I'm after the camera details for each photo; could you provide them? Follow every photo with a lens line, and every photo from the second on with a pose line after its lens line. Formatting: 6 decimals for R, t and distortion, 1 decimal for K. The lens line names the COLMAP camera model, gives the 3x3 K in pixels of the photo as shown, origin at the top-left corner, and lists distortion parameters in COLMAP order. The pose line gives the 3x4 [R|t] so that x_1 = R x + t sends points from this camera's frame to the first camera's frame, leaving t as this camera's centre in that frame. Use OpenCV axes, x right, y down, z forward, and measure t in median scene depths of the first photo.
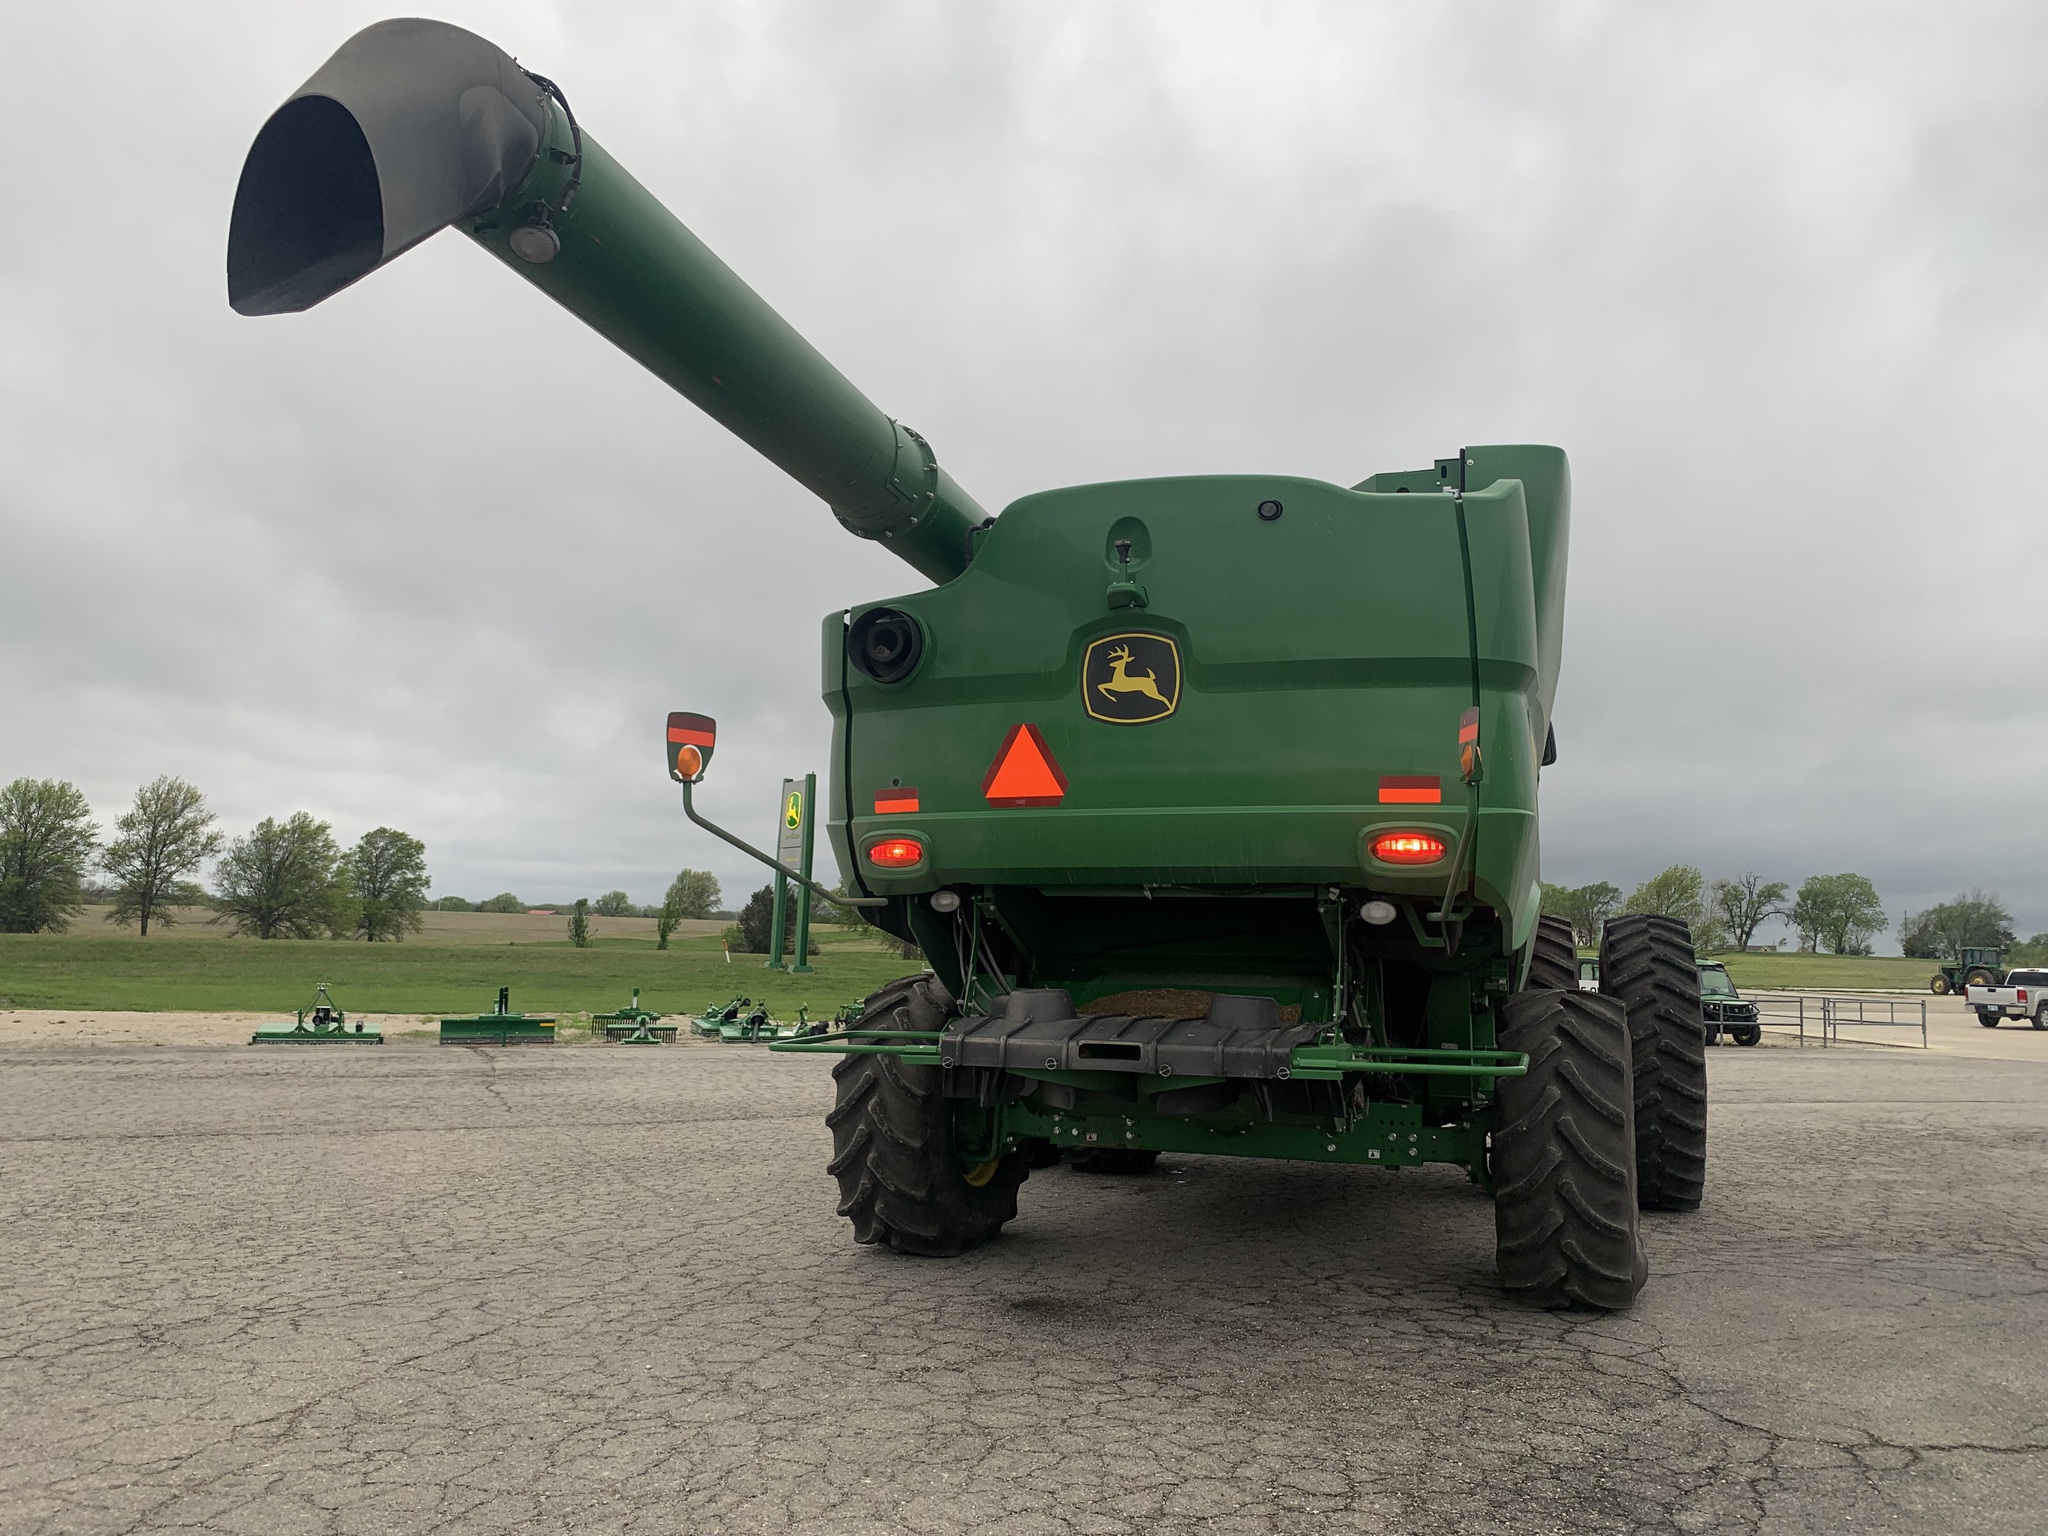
lens RADIAL K [[1585.7, 0, 1026.4], [0, 1585.7, 715.9], [0, 0, 1]] dist [0.007710, -0.163434]
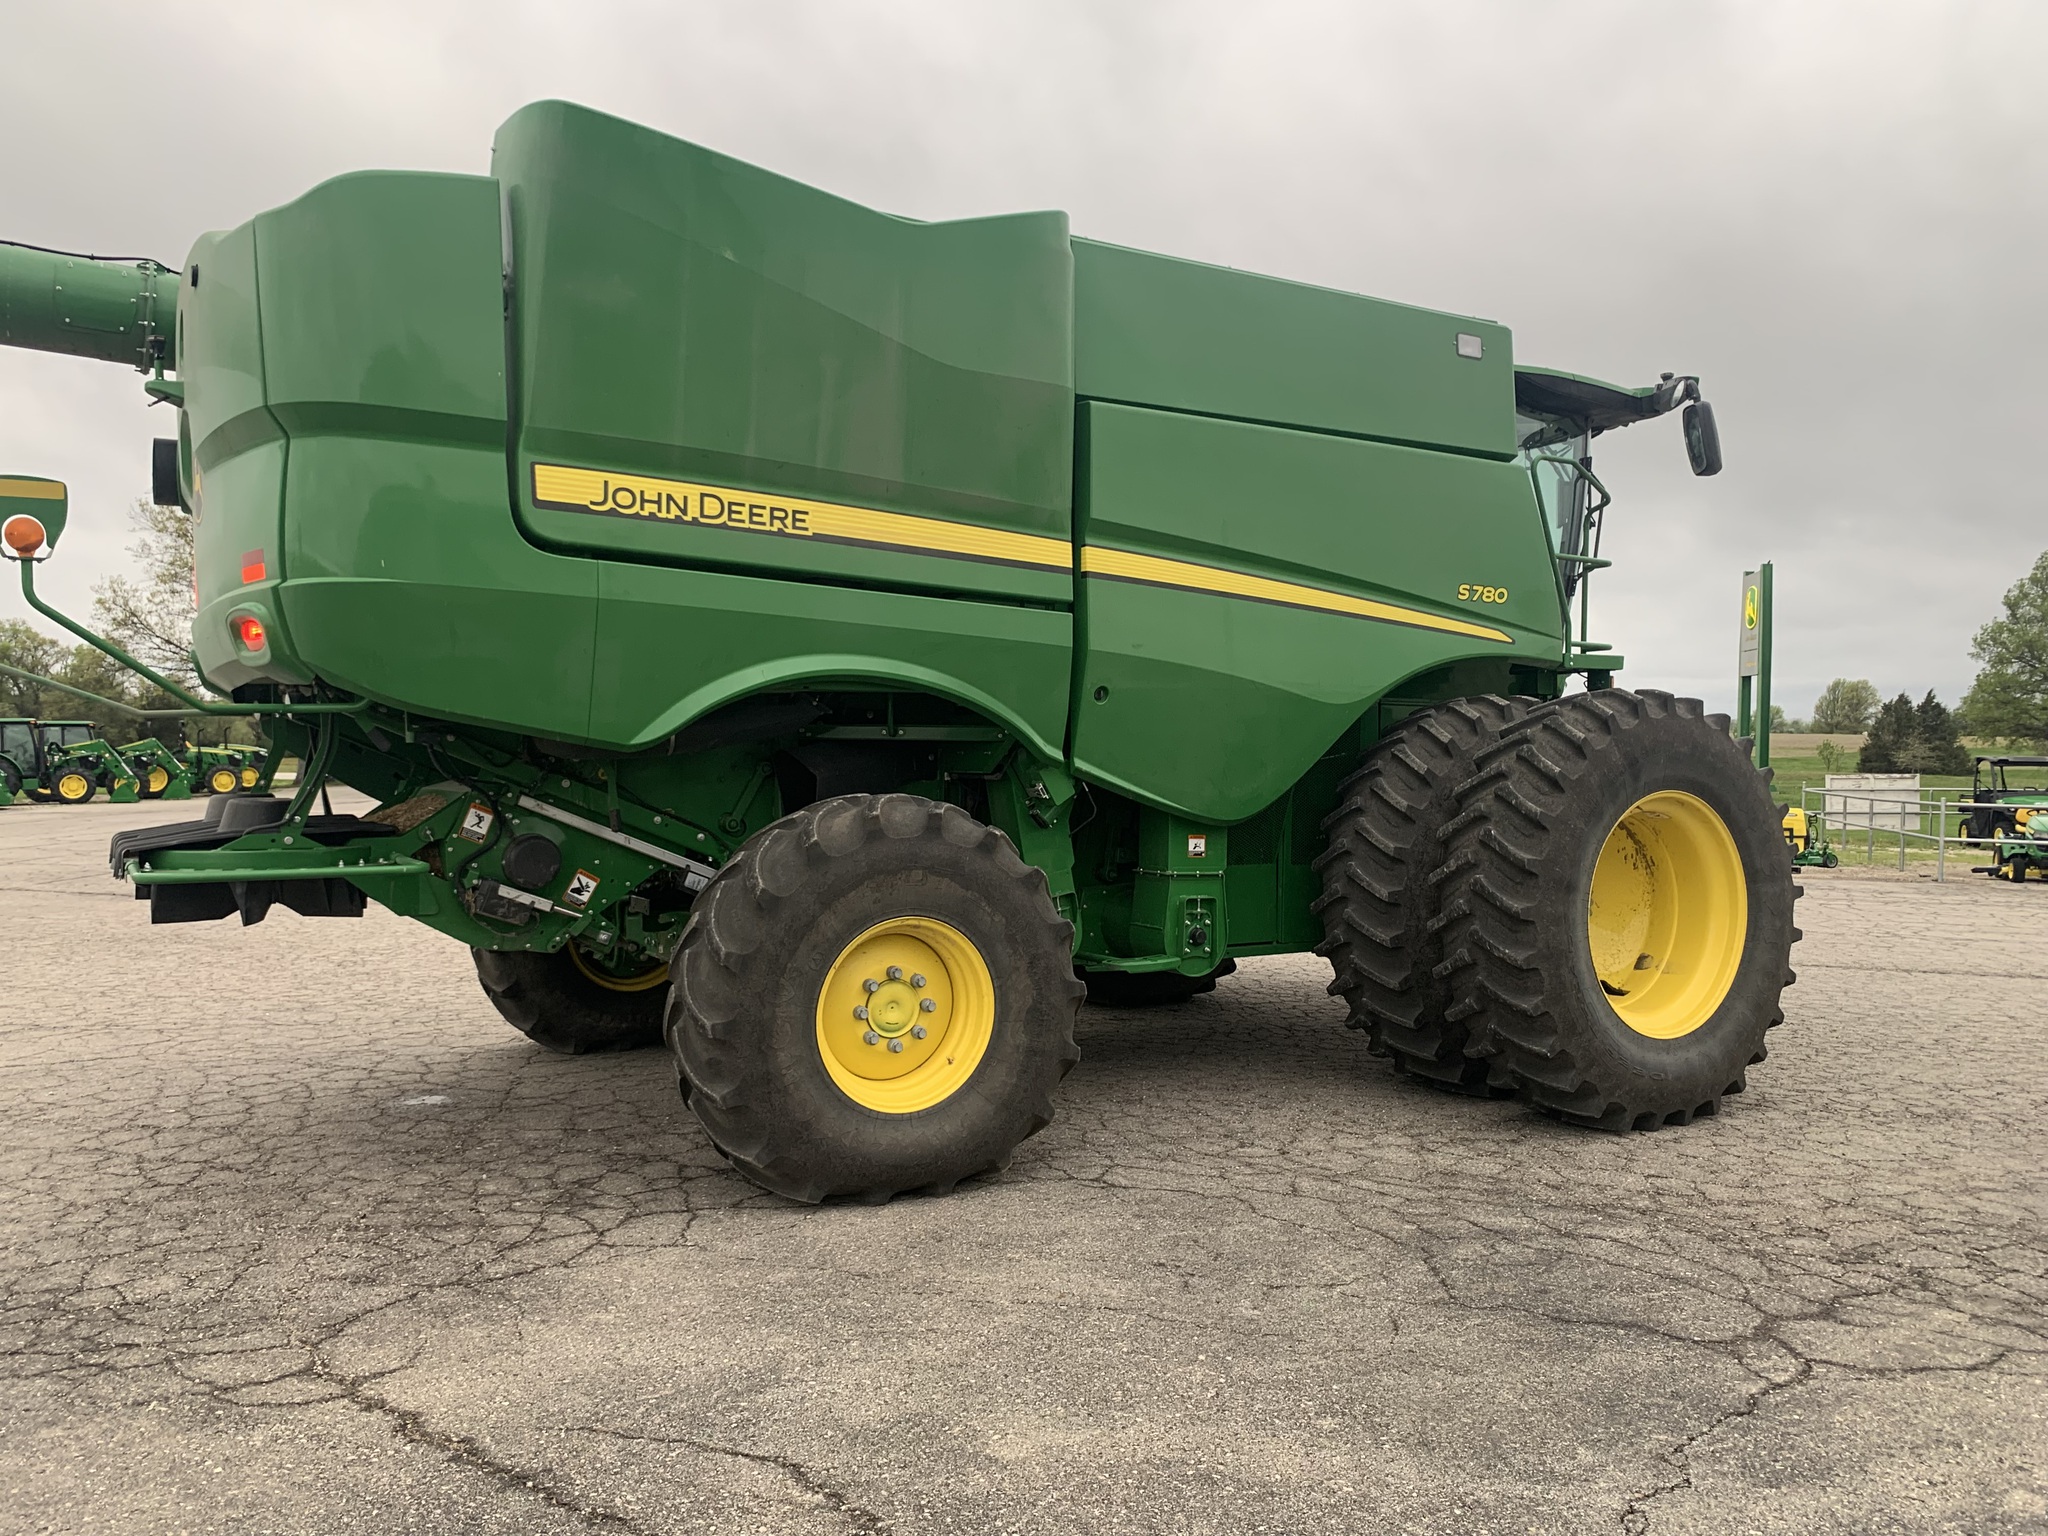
lens RADIAL K [[1599.7, 0, 1019.9], [0, 1599.7, 752.3], [0, 0, 1]] dist [0.109548, -0.249011]
pose [[0.759857, -0.017057, -0.649867, 1.038513], [0.104270, 0.989911, 0.095935, 0.096101], [0.641674, -0.140658, 0.753969, 0.519829]]
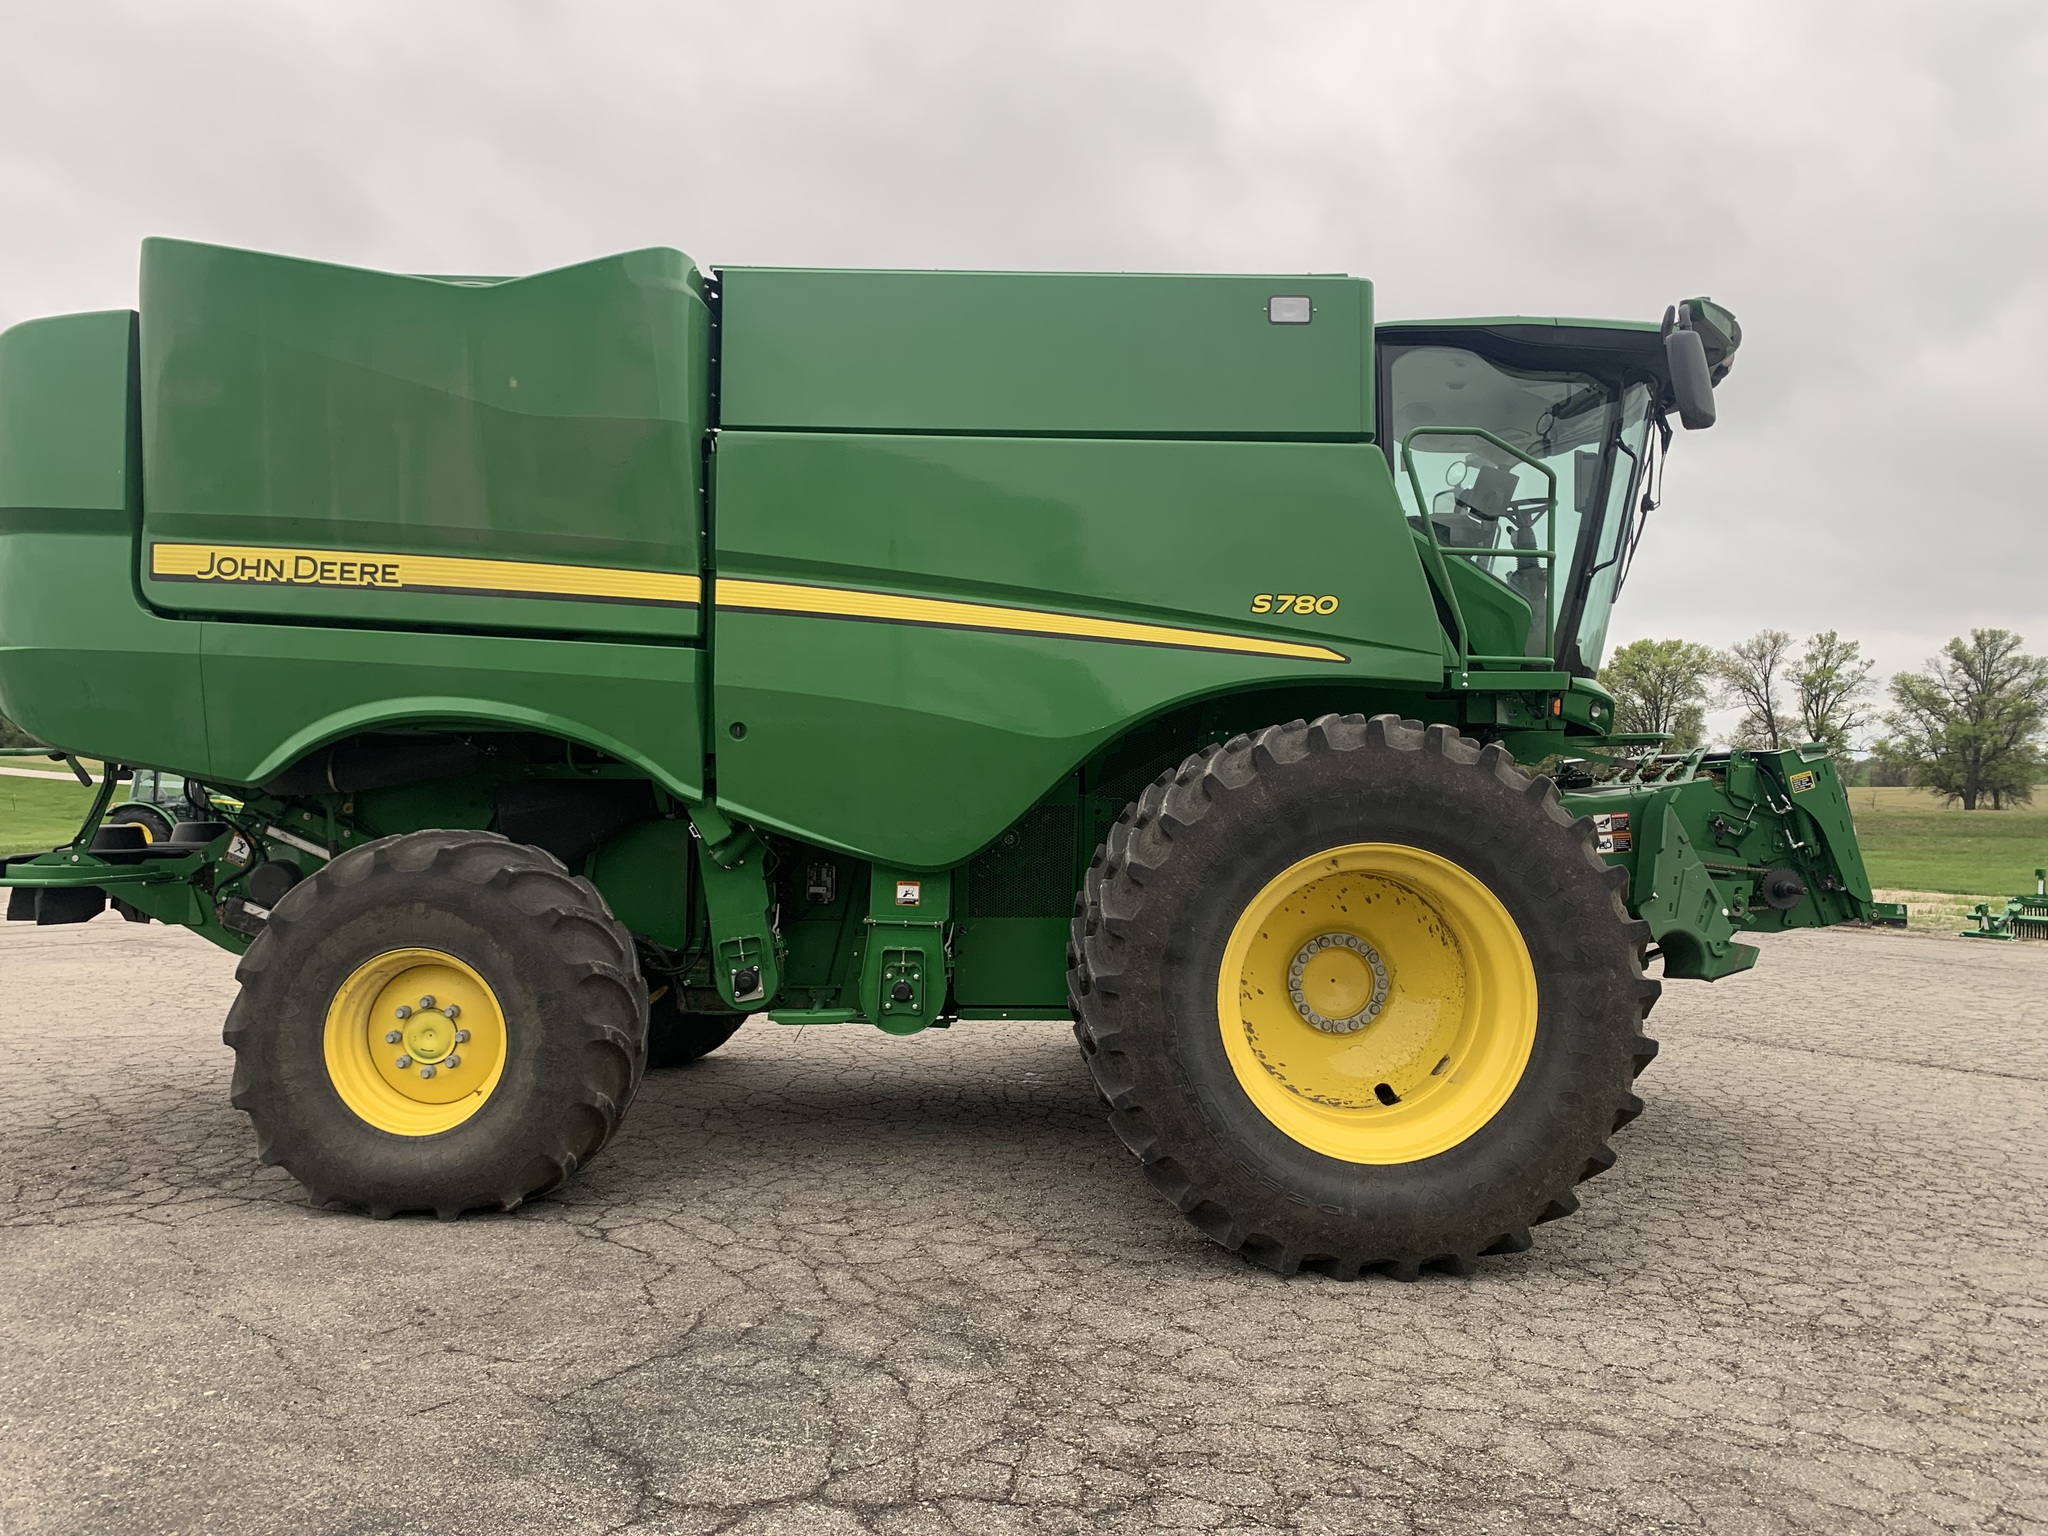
lens RADIAL K [[1604.6, 0, 1012.1], [0, 1604.6, 766.5], [0, 0, 1]] dist [0.003430, -0.010047]
pose [[0.326068, -0.032344, -0.944793, 1.390950], [0.133141, 0.991024, 0.012023, 0.193233], [0.935924, -0.129711, 0.327448, 1.150035]]
